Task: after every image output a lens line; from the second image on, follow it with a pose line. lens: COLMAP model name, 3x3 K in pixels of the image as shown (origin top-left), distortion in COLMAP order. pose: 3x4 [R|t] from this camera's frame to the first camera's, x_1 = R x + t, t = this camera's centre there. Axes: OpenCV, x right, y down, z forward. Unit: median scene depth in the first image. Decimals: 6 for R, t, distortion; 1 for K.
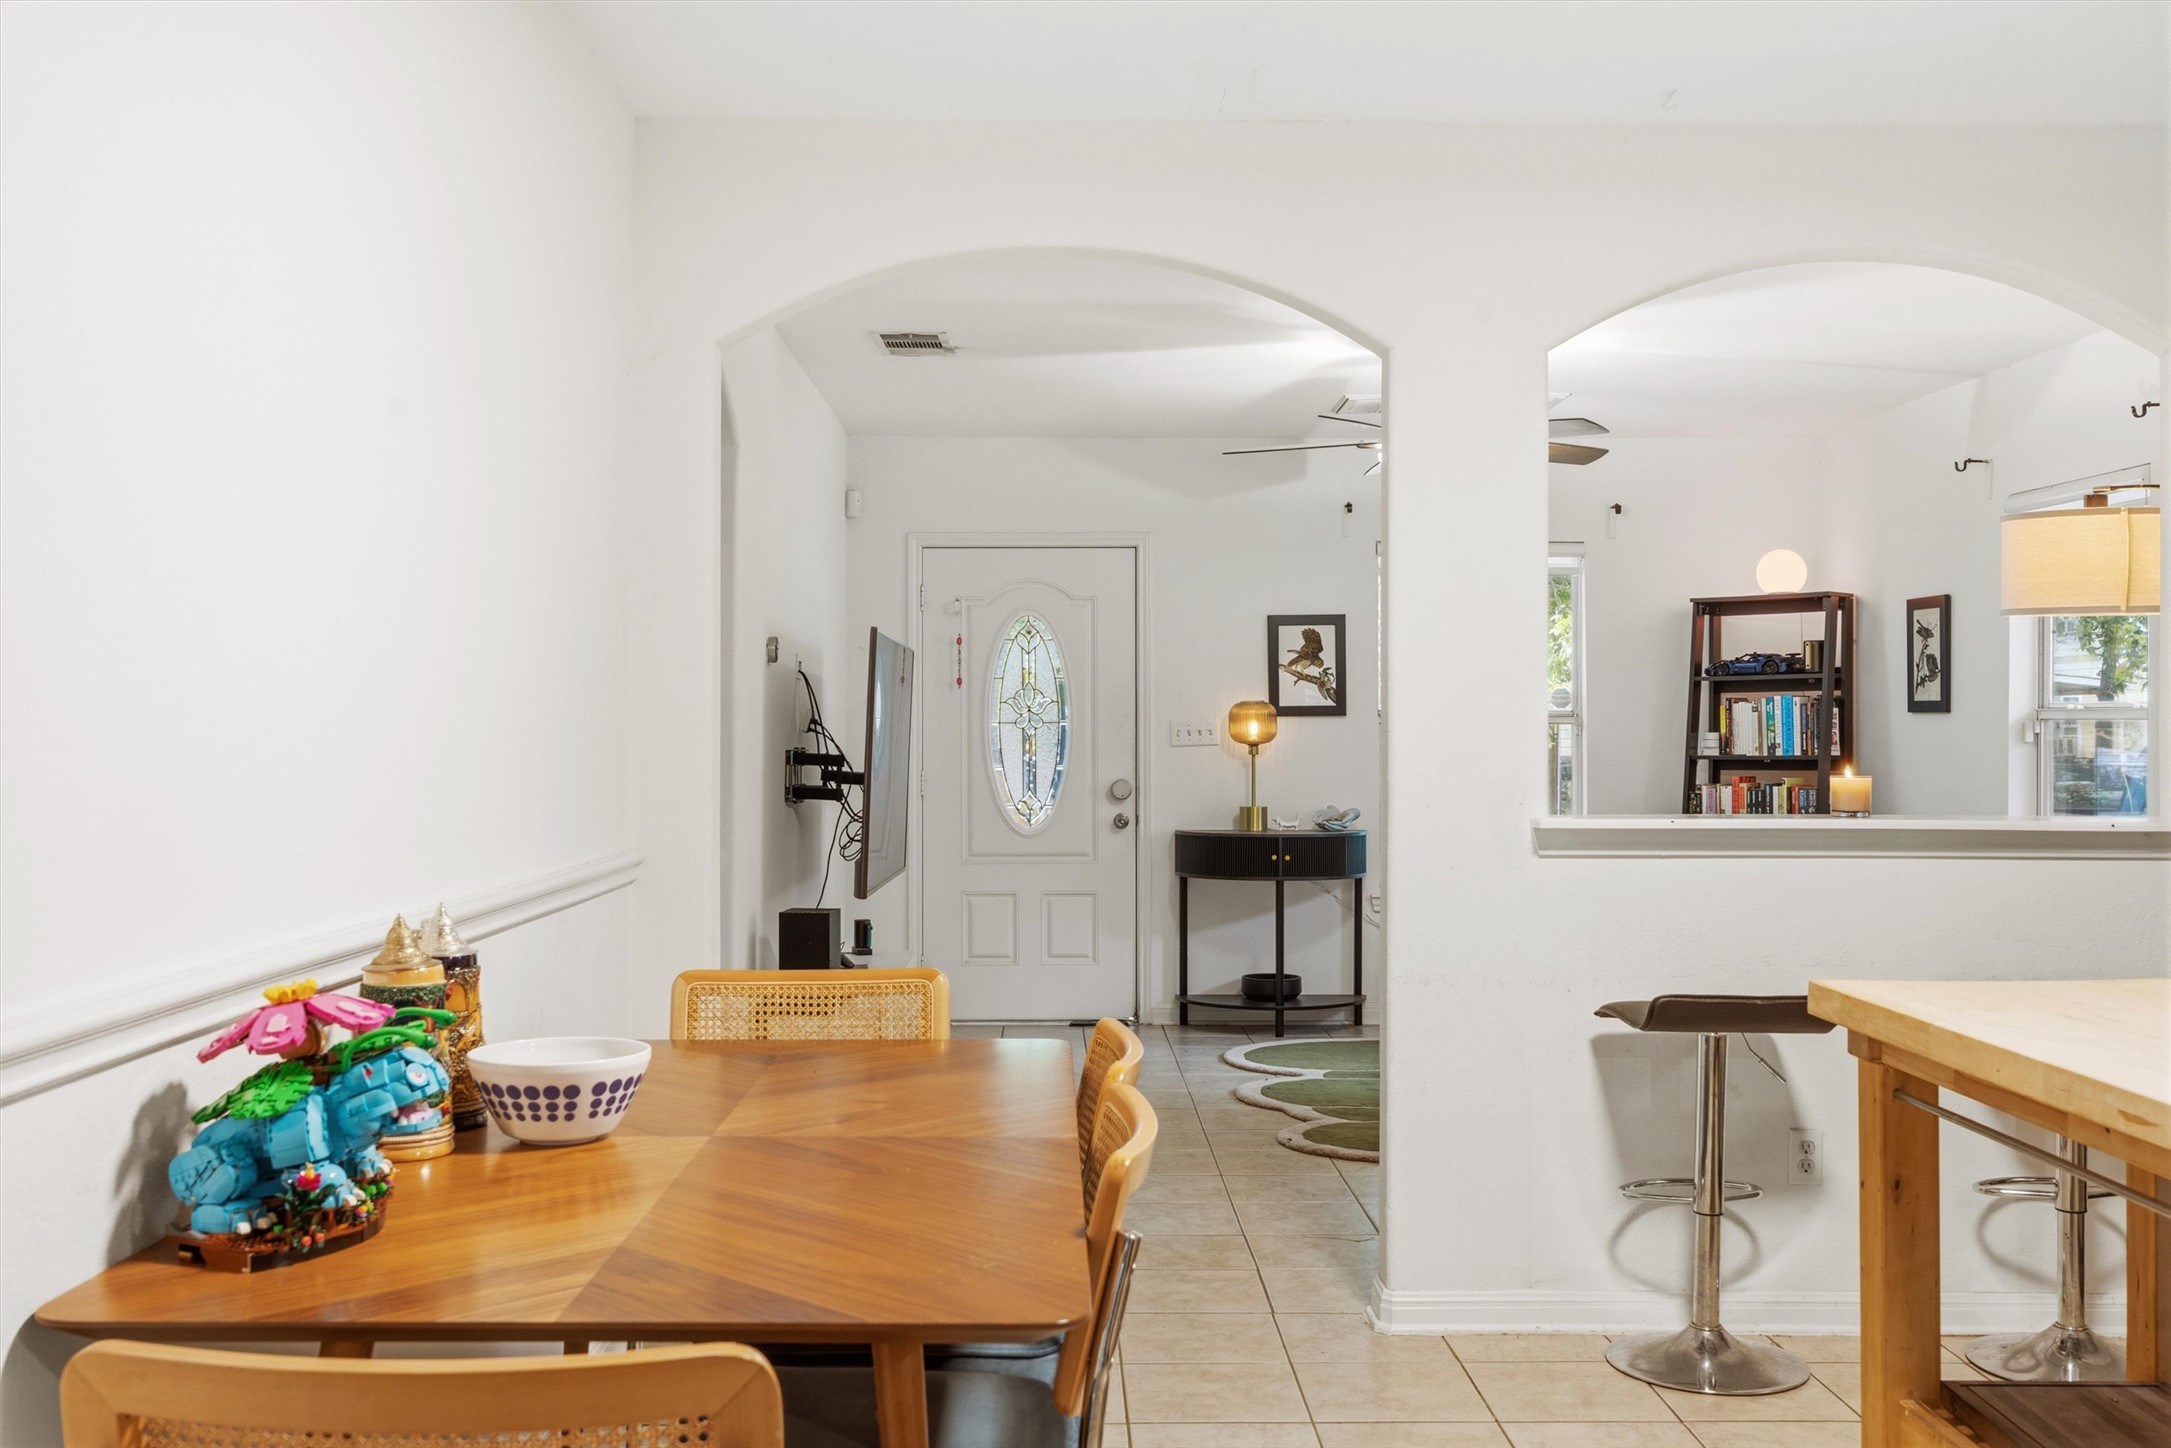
lens RADIAL K [[1990.6, 0, 1093.7], [0, 1990.6, 723.0], [0, 0, 1]] dist [0.002289, 0.000000]
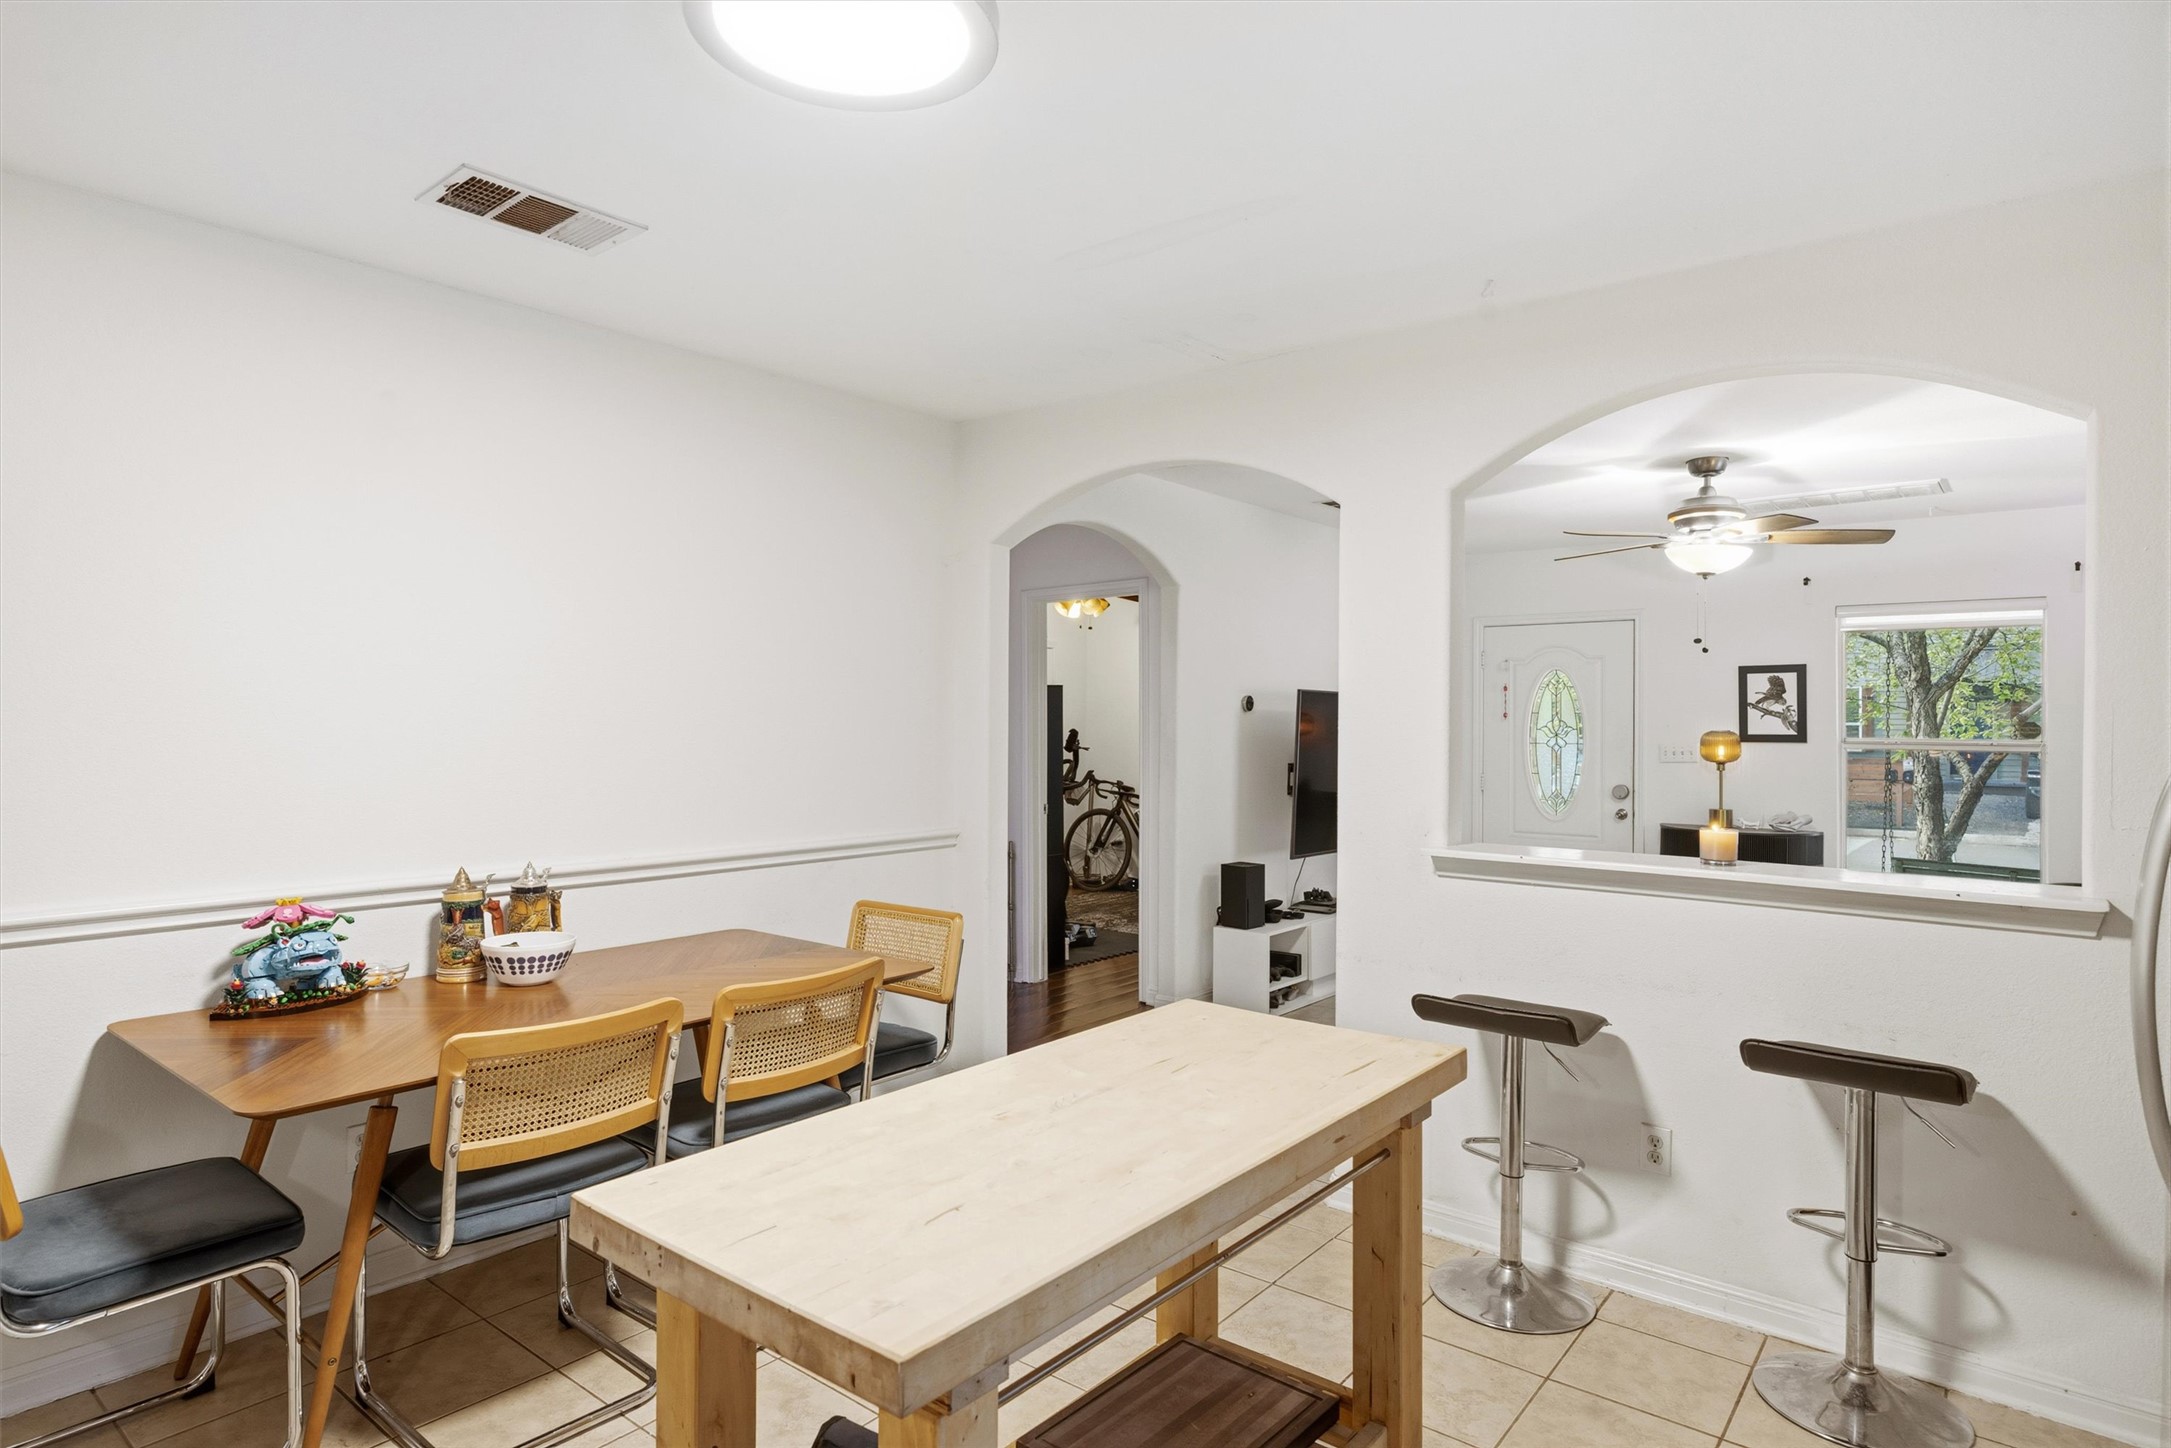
lens RADIAL K [[1182.5, 0, 1105.0], [0, 1182.5, 721.0], [0, 0, 1]] dist [-0.001619, -0.000350]
pose [[0.775891, 0.005793, -0.630841, 0.260047], [-0.005228, 0.999983, 0.002752, -0.017492], [0.630846, 0.001163, 0.775908, 0.118977]]
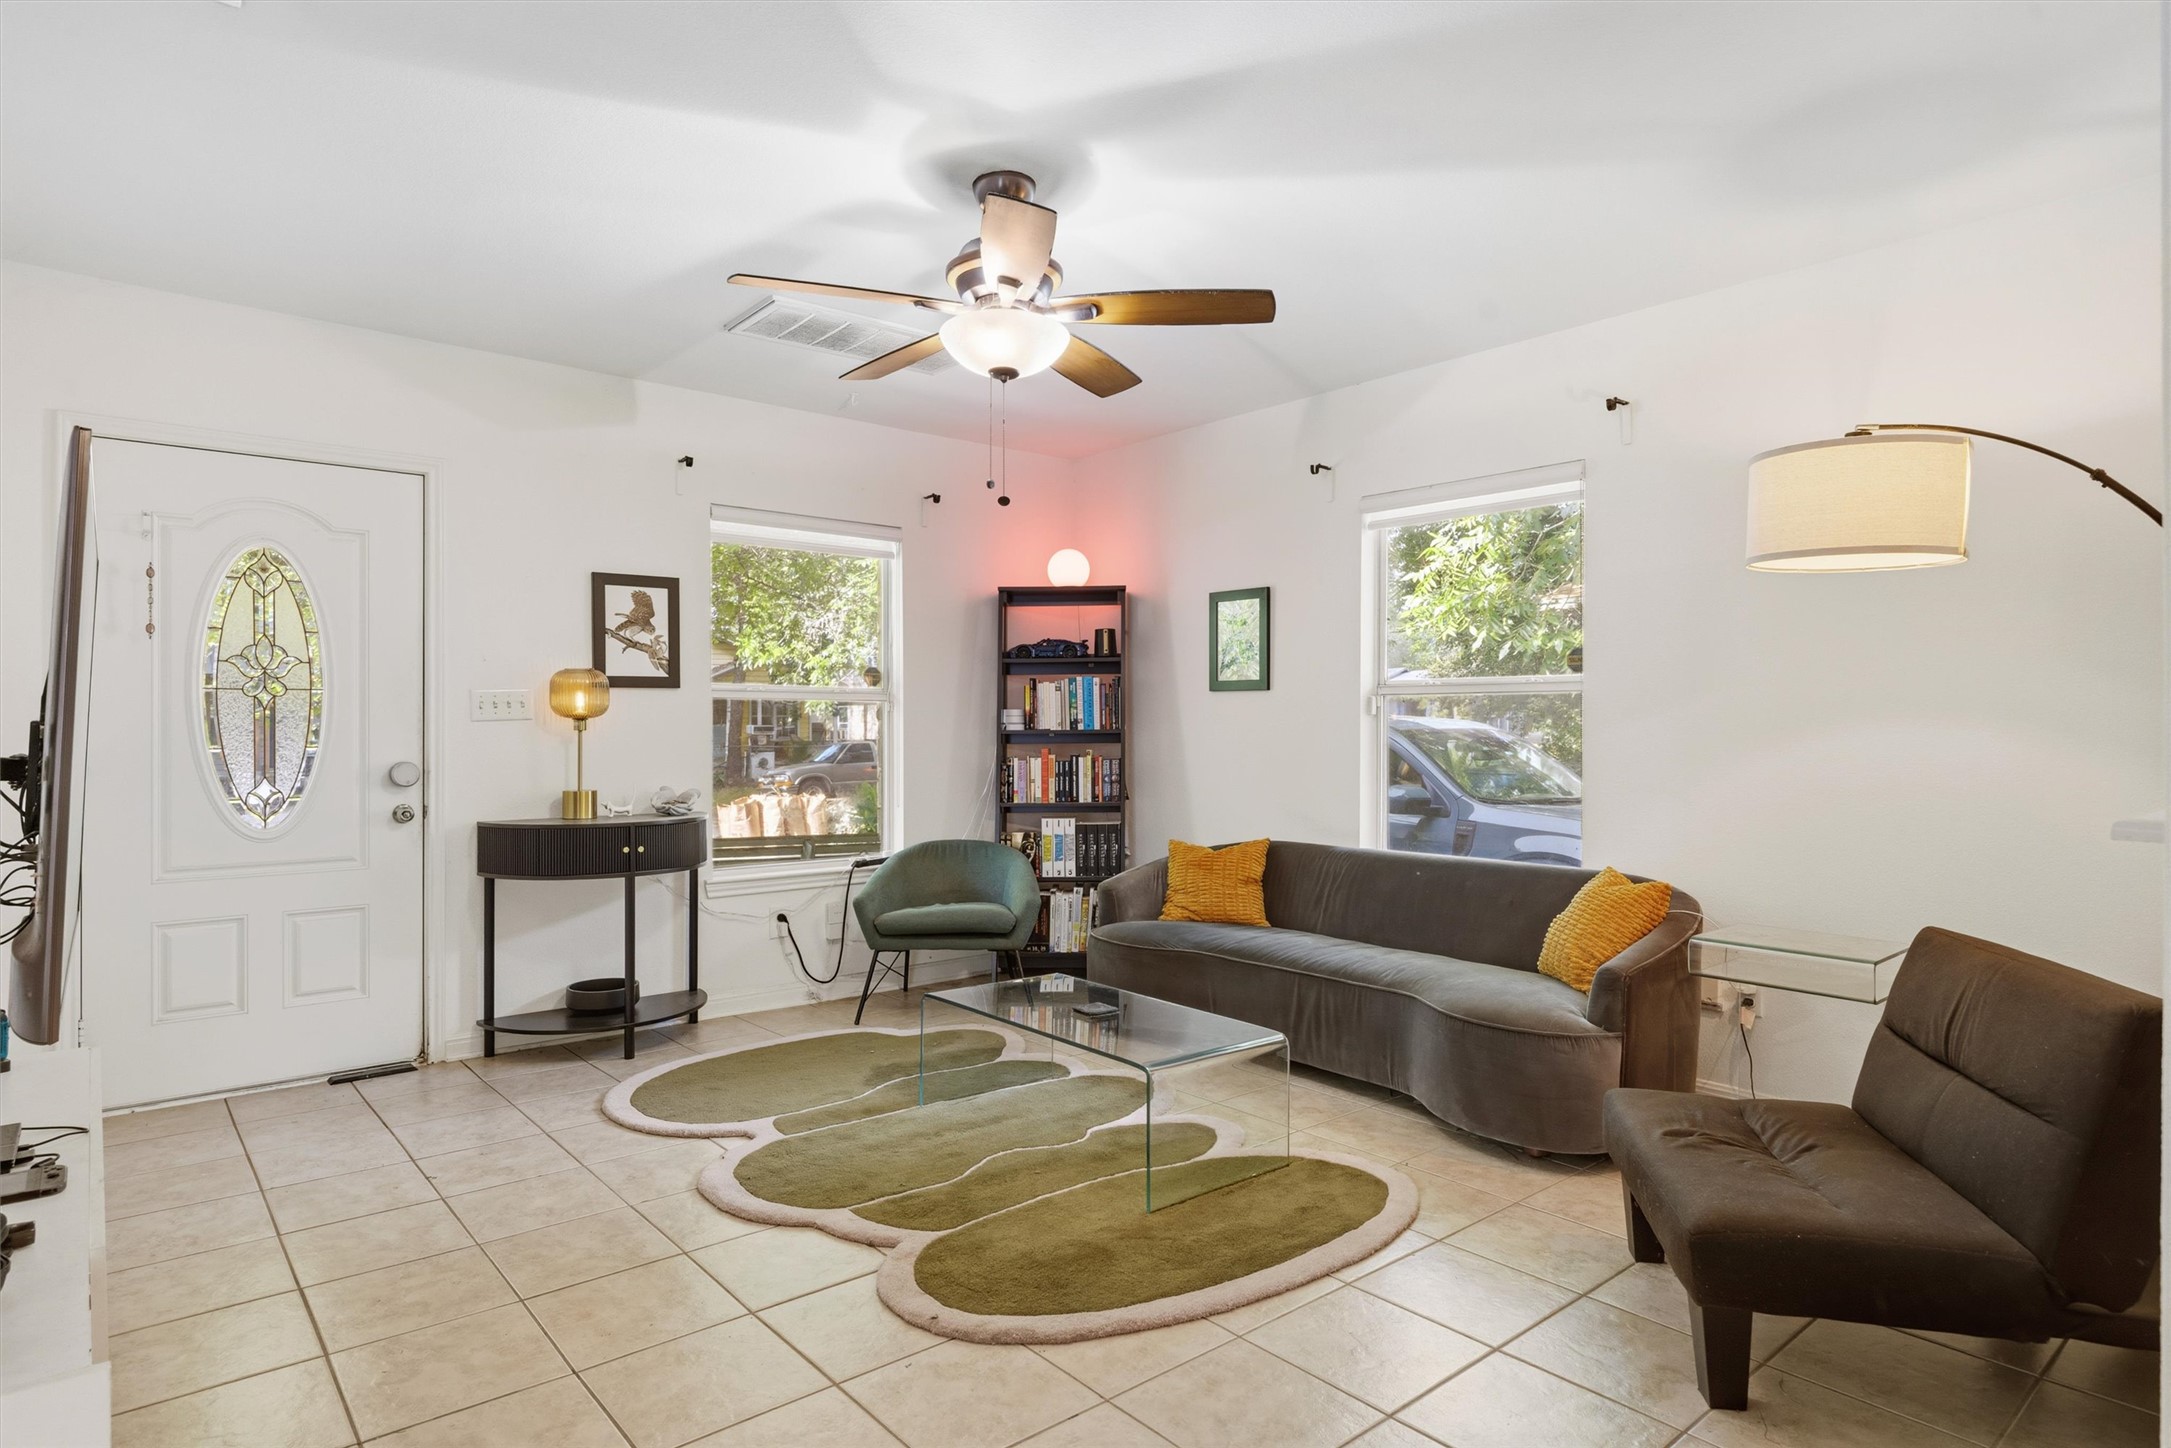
lens RADIAL K [[1182.5, 0, 1073.7], [0, 1182.5, 722.4], [0, 0, 1]] dist [-0.001619, -0.000350]
pose [[0.785246, 0.002261, 0.619179, -0.069421], [-0.001676, 0.999997, -0.001527, 0.012806], [-0.619181, 0.000161, 0.785248, 0.462493]]
